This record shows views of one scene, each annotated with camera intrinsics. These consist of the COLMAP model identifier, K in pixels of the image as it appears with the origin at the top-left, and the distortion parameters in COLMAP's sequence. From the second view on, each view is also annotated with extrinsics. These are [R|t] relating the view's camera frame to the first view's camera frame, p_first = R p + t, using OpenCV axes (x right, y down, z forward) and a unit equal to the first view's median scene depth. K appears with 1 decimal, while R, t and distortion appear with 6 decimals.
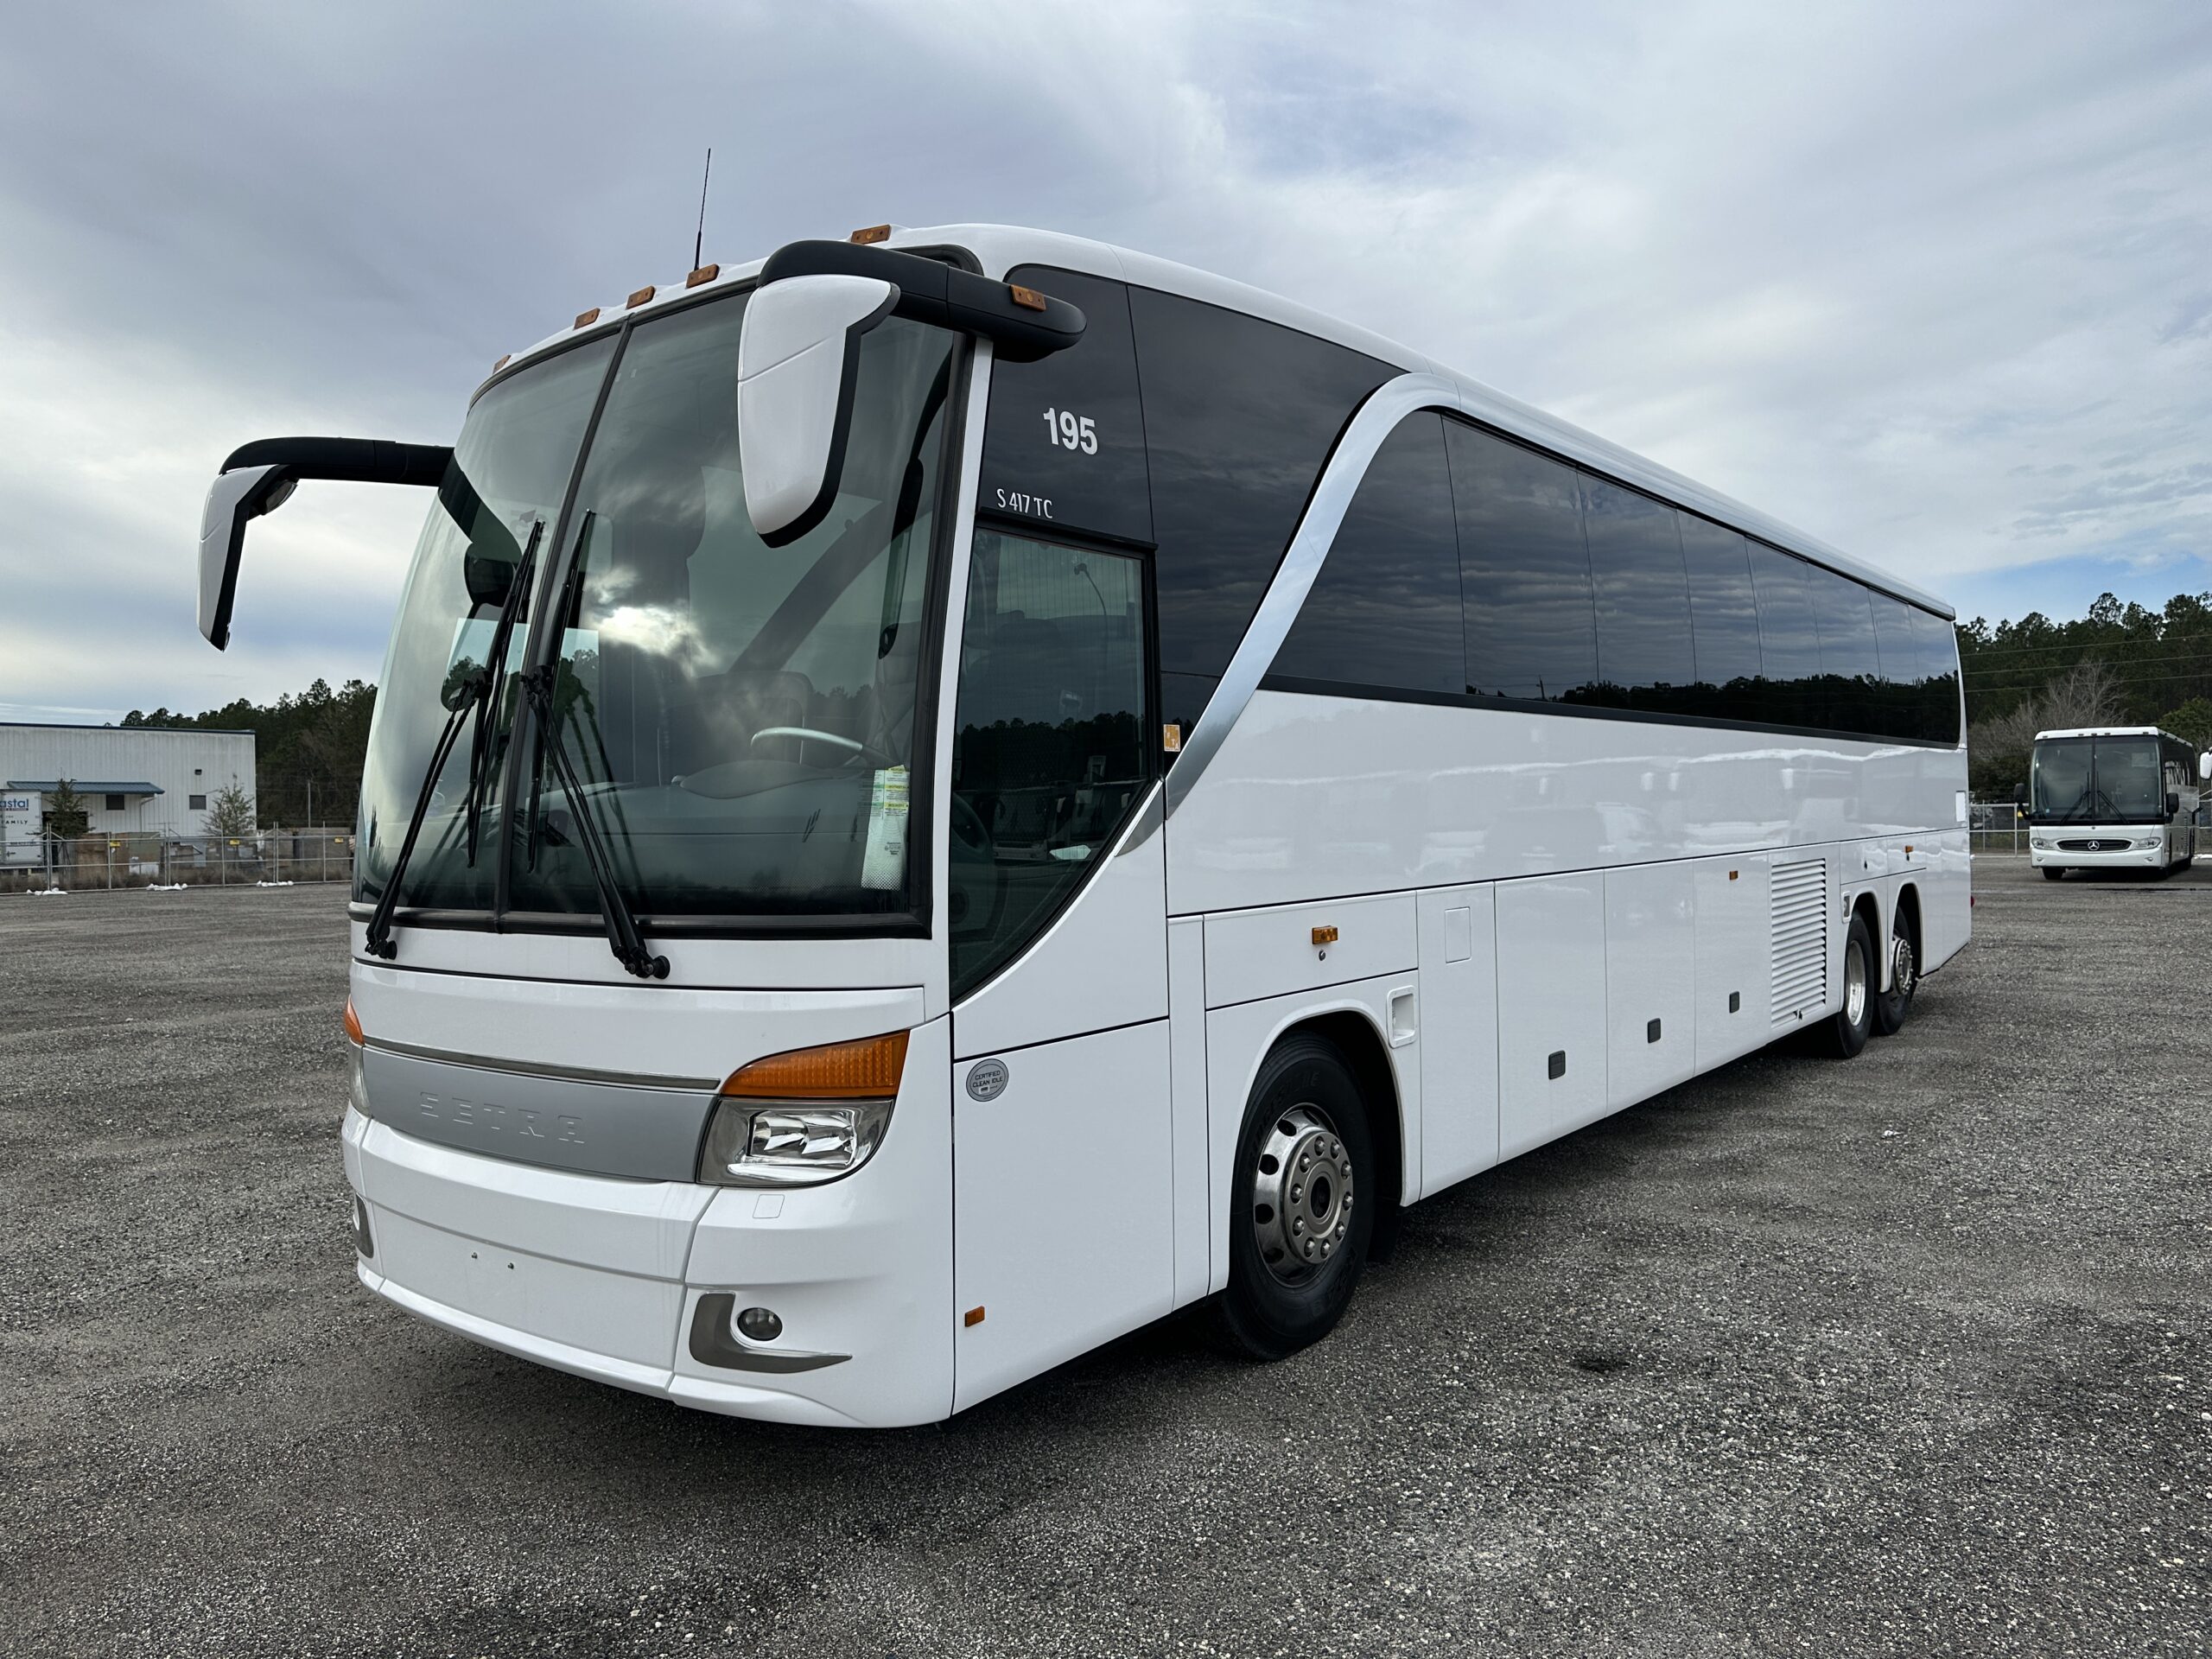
lens RADIAL K [[1562.7, 0, 1098.0], [0, 1562.7, 835.6], [0, 0, 1]] dist [0.054891, -0.064013]
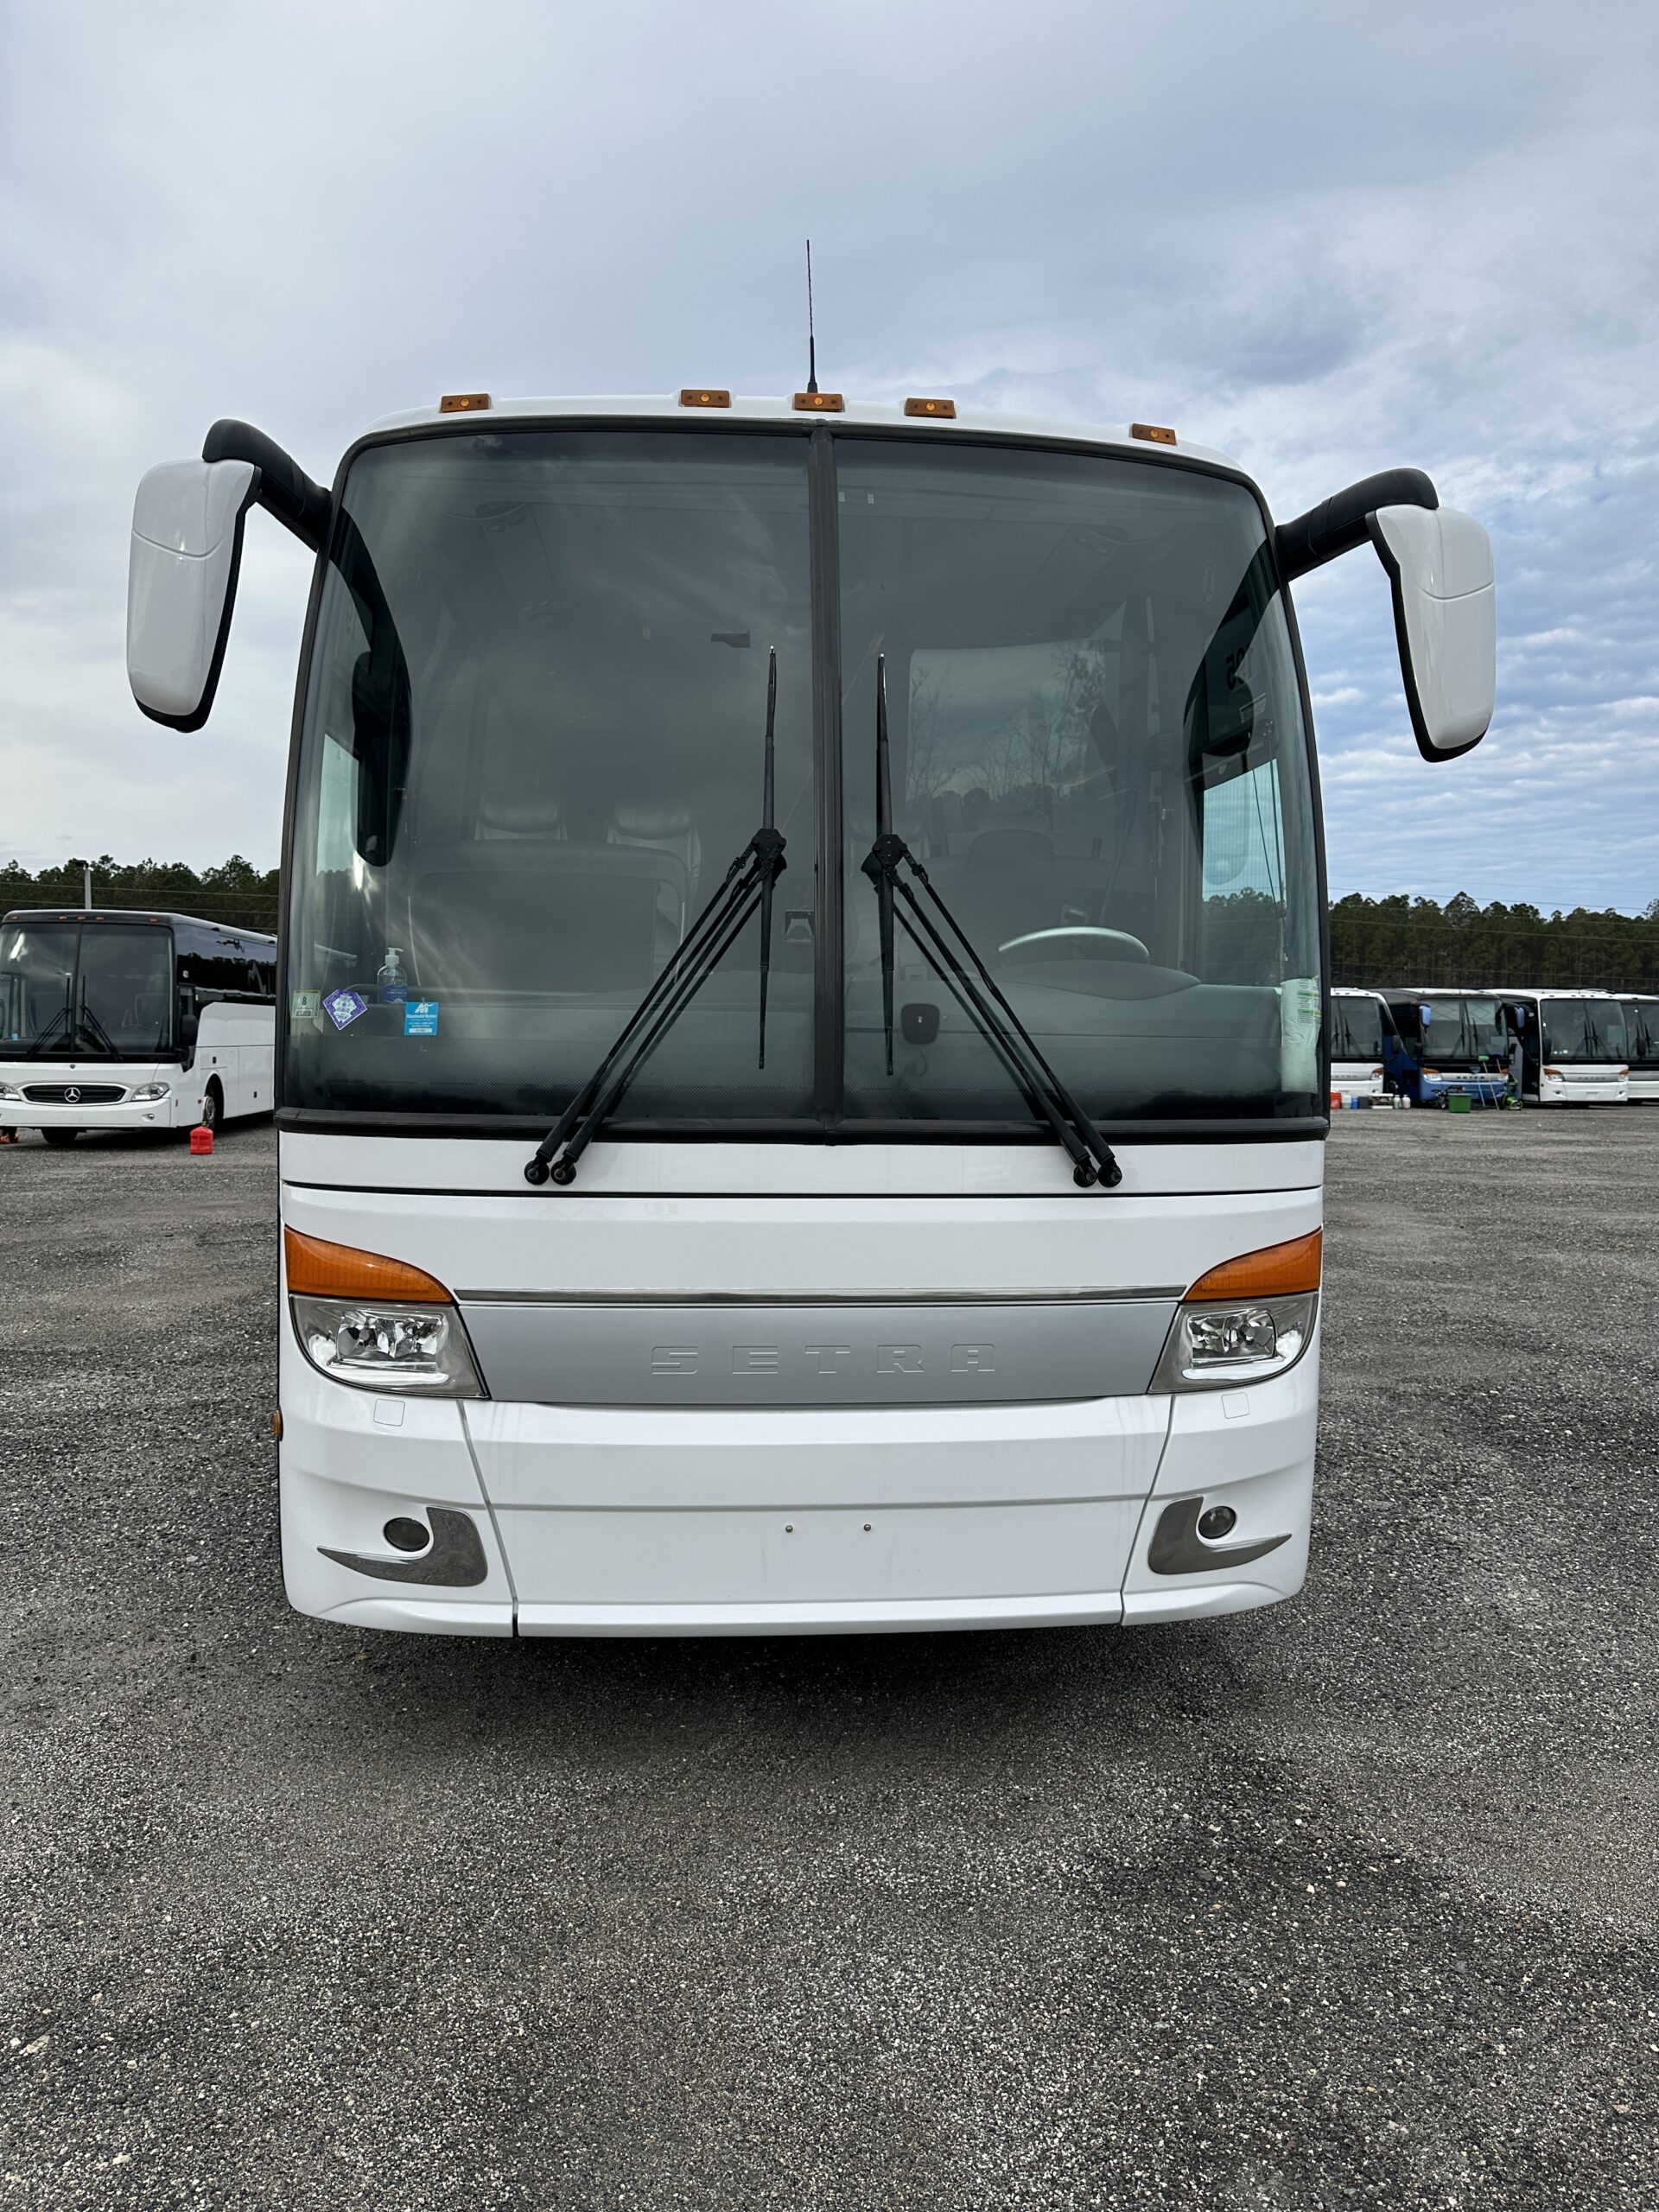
lens RADIAL K [[1562.7, 0, 831.4], [0, 1562.7, 1096.4], [0, 0, 1]] dist [0.054891, -0.064013]
pose [[0.730056, 0.002564, 0.683383, -1.055790], [-0.017912, 0.999721, 0.015385, 0.024654], [-0.683153, -0.023473, 0.729898, 0.424228]]
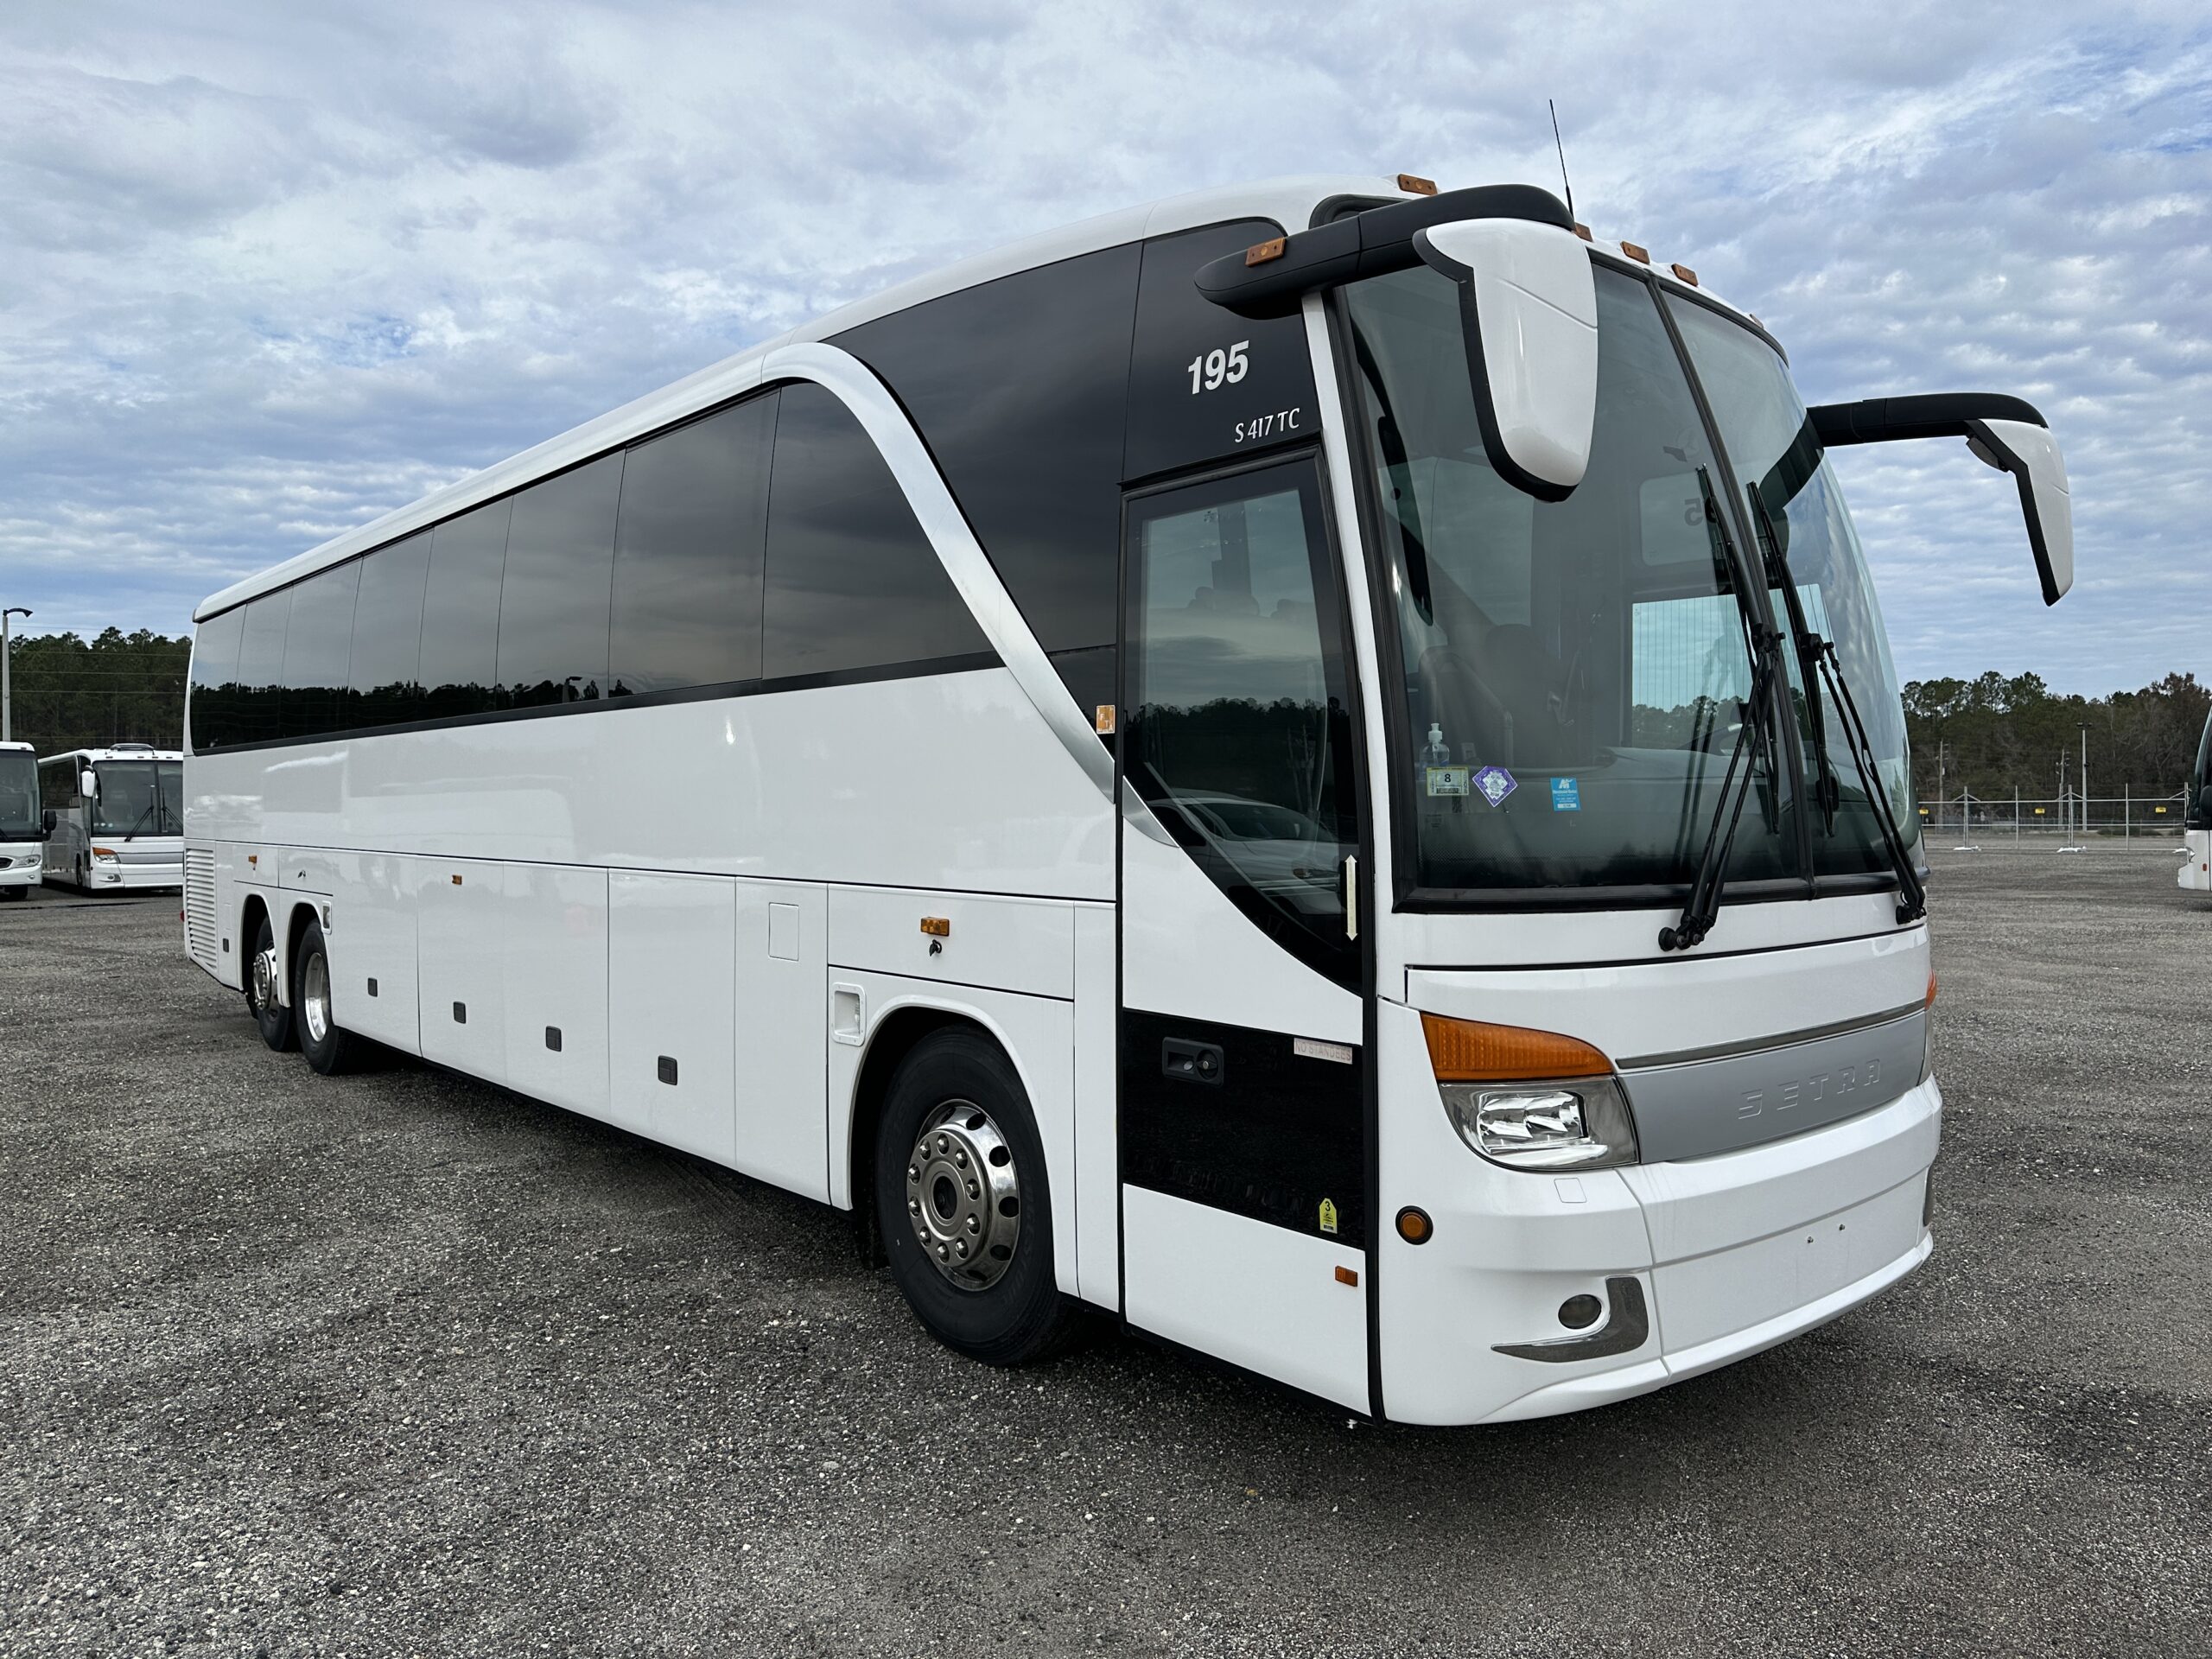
lens RADIAL K [[1541.1, 0, 1095.7], [0, 1541.1, 799.3], [0, 0, 1]] dist [0.036767, -0.055522]
pose [[0.195028, 0.027096, 0.980423, -1.567292], [0.011094, 0.999493, -0.029830, 0.024754], [-0.980735, 0.016694, 0.194628, 1.376129]]
